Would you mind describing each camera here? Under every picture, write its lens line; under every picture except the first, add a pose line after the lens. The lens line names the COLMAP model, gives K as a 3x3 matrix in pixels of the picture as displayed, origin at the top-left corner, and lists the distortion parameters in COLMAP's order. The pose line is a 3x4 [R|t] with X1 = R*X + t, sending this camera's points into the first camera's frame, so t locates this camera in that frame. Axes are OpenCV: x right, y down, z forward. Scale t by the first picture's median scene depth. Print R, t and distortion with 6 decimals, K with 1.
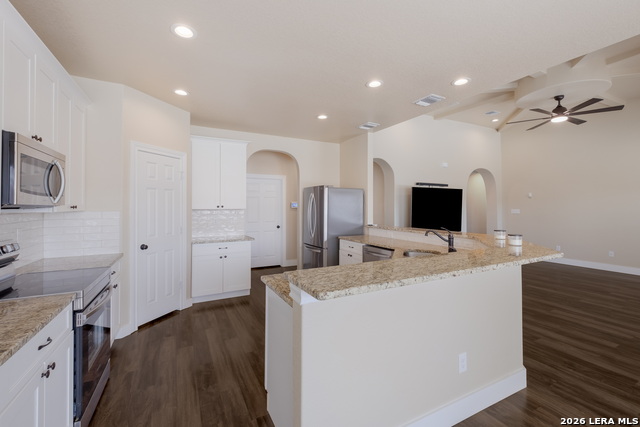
lens RADIAL K [[275.5, 0, 318.5], [0, 275.5, 206.6], [0, 0, 1]] dist [-0.000135, -0.000103]
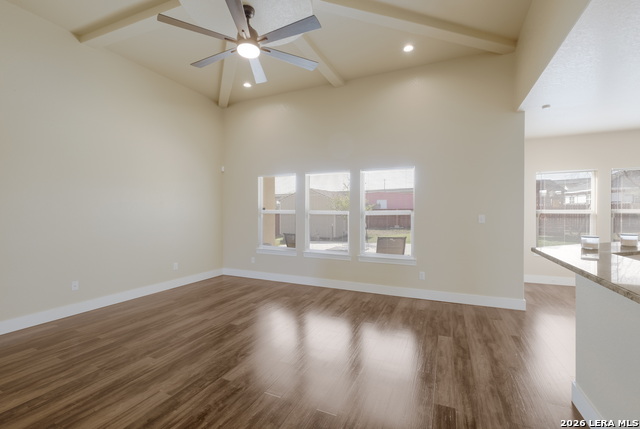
lens RADIAL K [[290.0, 0, 320.0], [0, 290.0, 214.5], [0, 0, 1]] dist [-0.002455, -0.000403]
pose [[-0.636646, -0.014464, 0.771021, 0.245765], [0.001046, 0.999807, 0.019619, 0.002946], [-0.771155, 0.013297, -0.636508, 0.969746]]
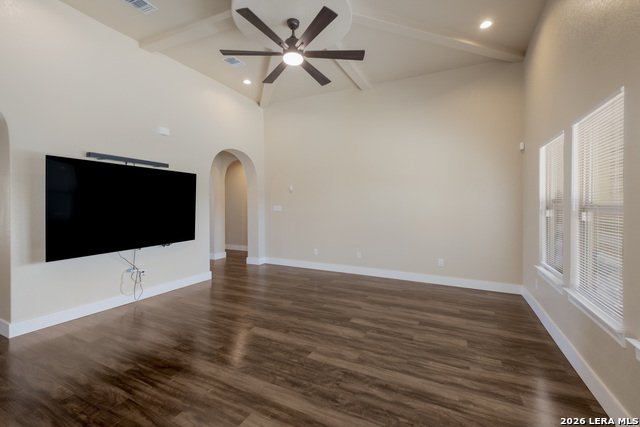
lens RADIAL K [[282.5, 0, 320.0], [0, 282.5, 213.5], [0, 0, 1]] dist [0.007127, -0.000622]
pose [[0.796473, -0.014065, 0.604510, 0.418021], [-0.003169, 0.999619, 0.027434, 0.012245], [-0.604665, -0.023766, 0.796125, 0.350236]]
